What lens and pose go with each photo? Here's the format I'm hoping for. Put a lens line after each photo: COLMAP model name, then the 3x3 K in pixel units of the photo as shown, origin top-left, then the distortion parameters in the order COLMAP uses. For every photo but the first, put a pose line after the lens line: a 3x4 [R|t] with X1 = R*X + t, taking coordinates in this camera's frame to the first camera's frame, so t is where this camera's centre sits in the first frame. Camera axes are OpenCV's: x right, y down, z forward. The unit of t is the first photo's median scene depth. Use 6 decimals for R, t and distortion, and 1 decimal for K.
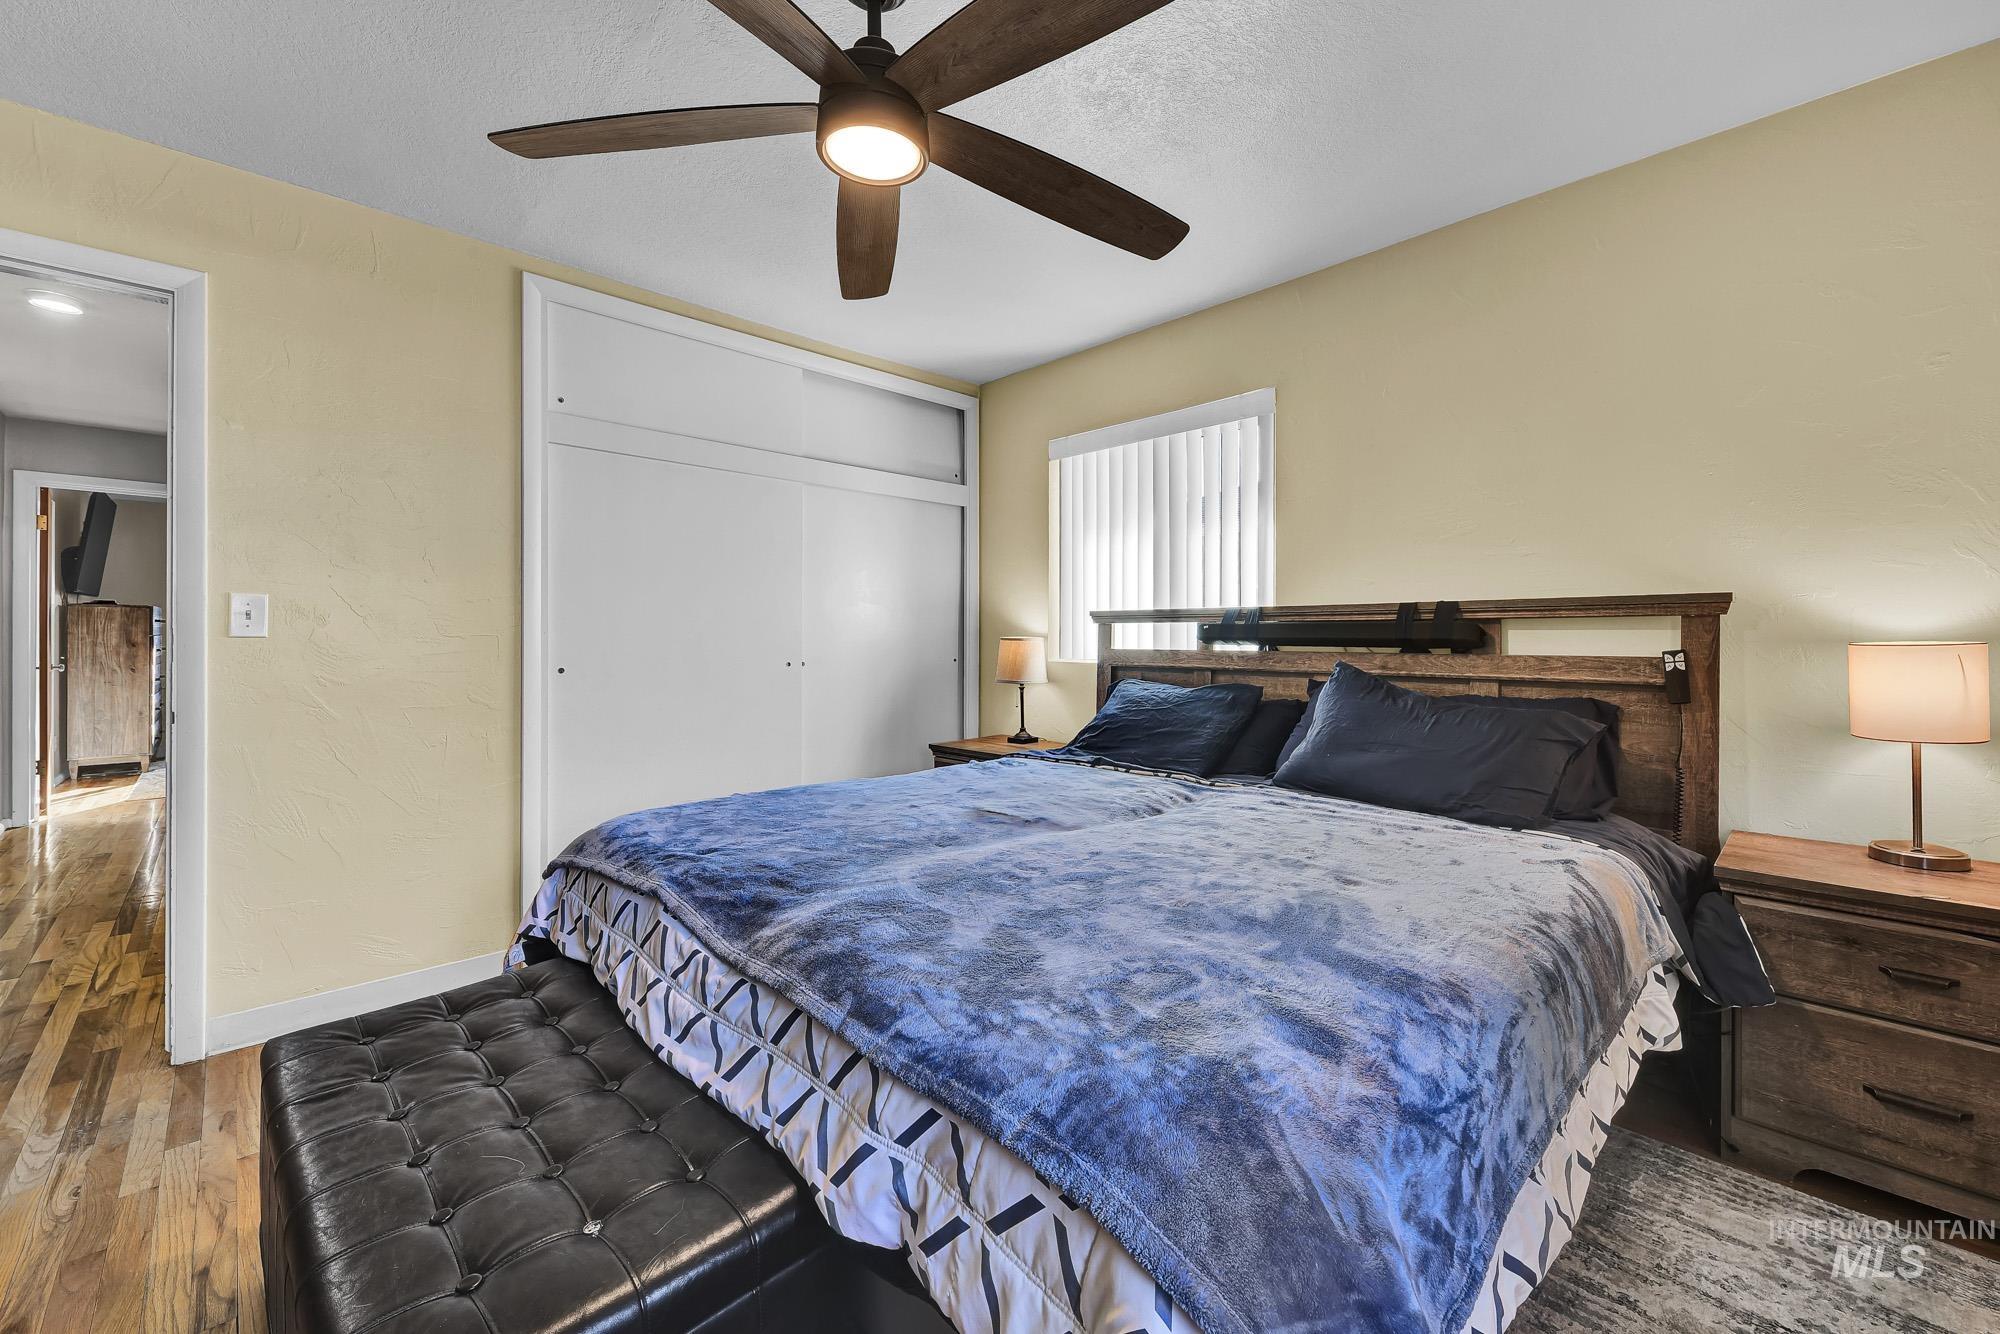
lens RADIAL K [[795.2, 0, 1001.9], [0, 795.2, 647.2], [0, 0, 1]] dist [0.007059, -0.004377]
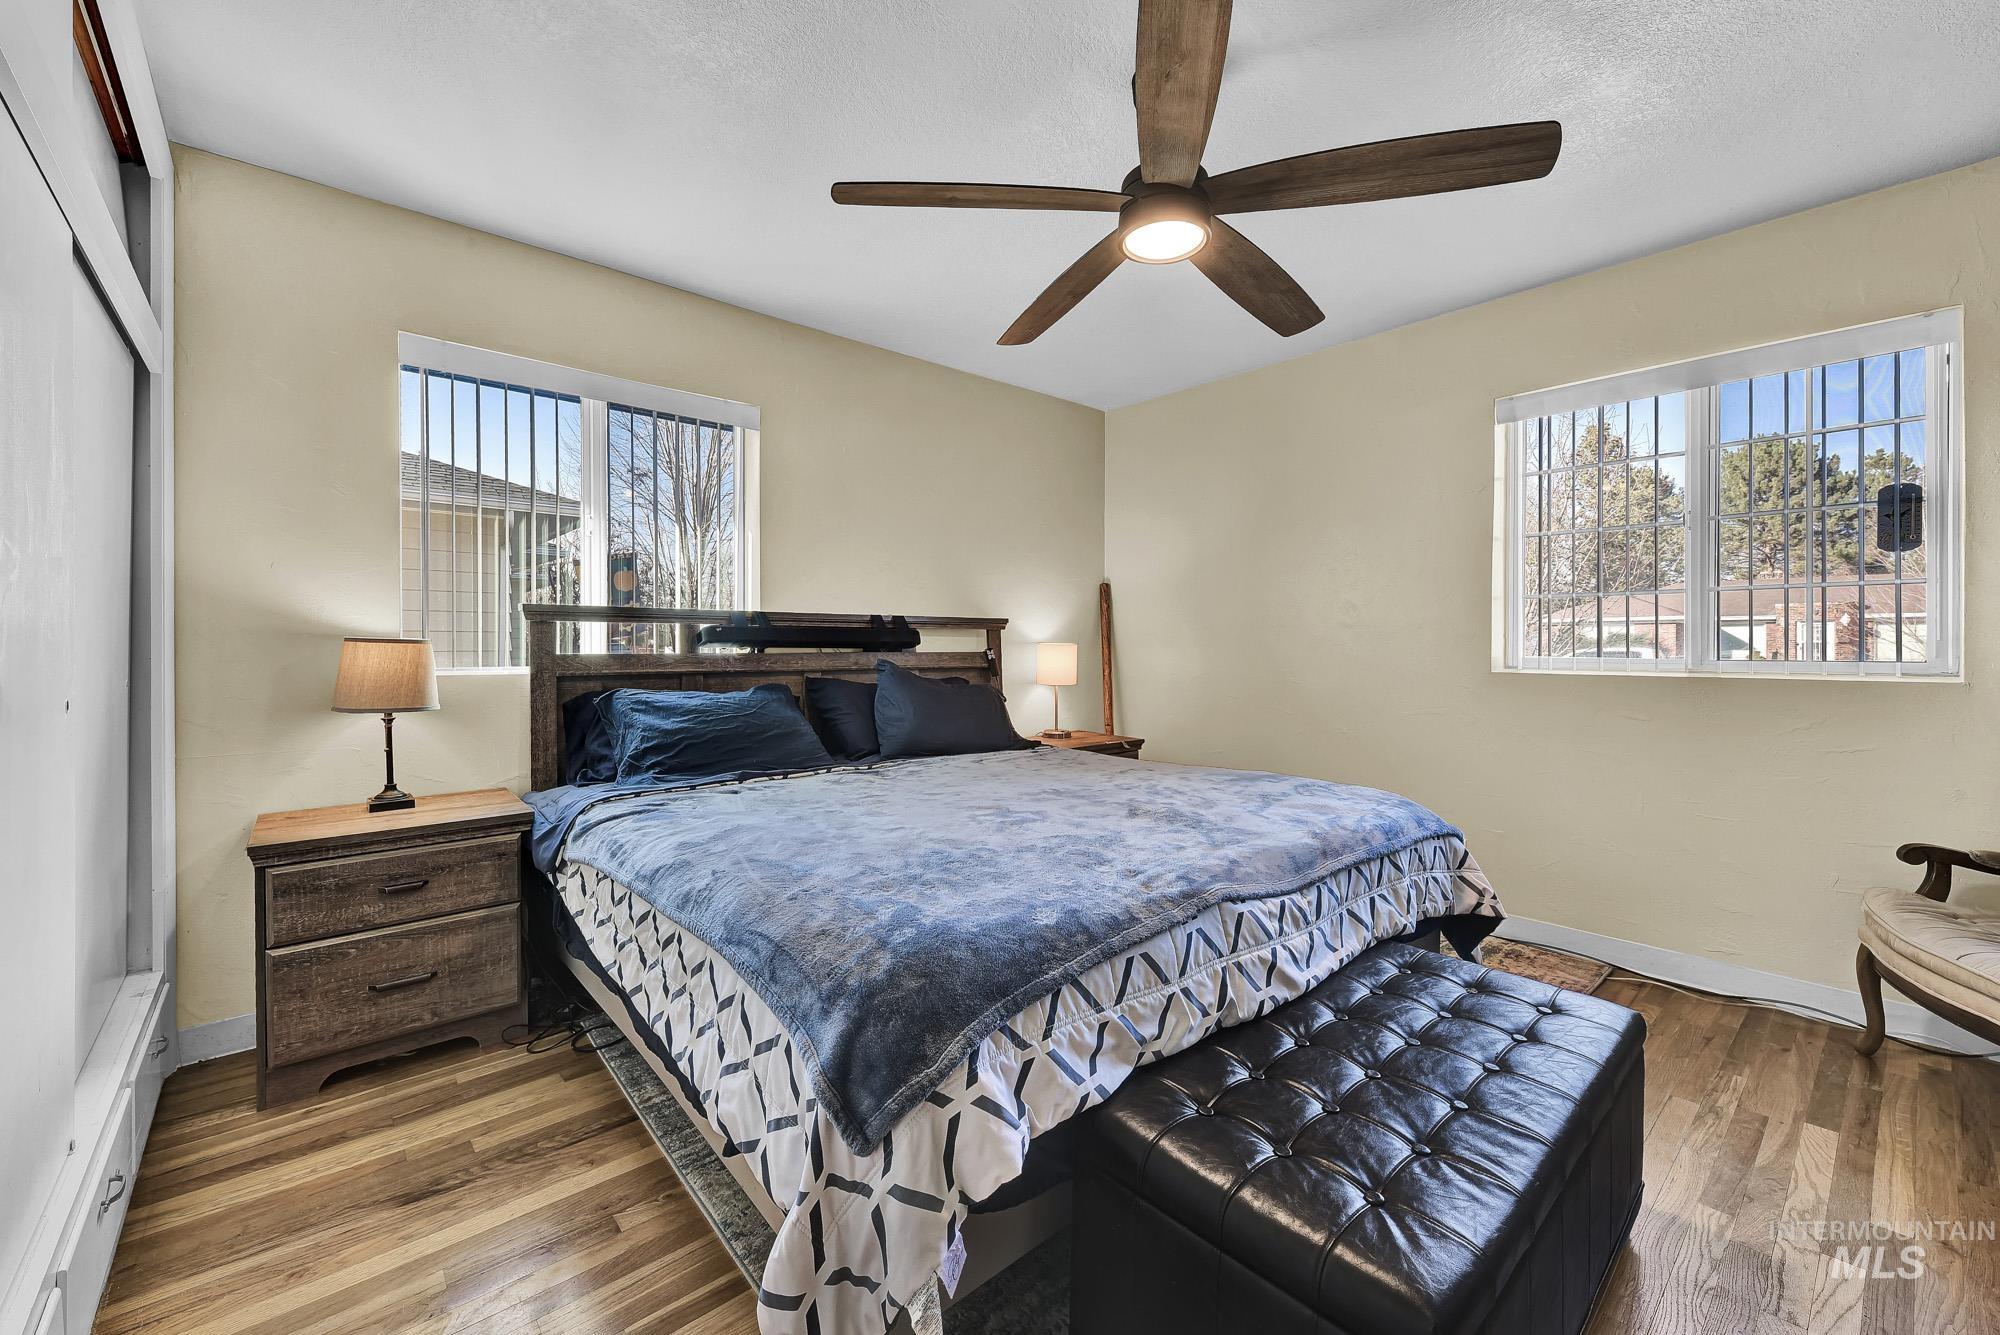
lens RADIAL K [[795.2, 0, 1002.5], [0, 795.2, 650.0], [0, 0, 1]] dist [0.007059, -0.004377]
pose [[0.038897, -0.014404, 0.999139, -0.798008], [0.007138, 0.999875, 0.014137, -0.013061], [-0.999218, 0.006582, 0.038995, 0.681119]]
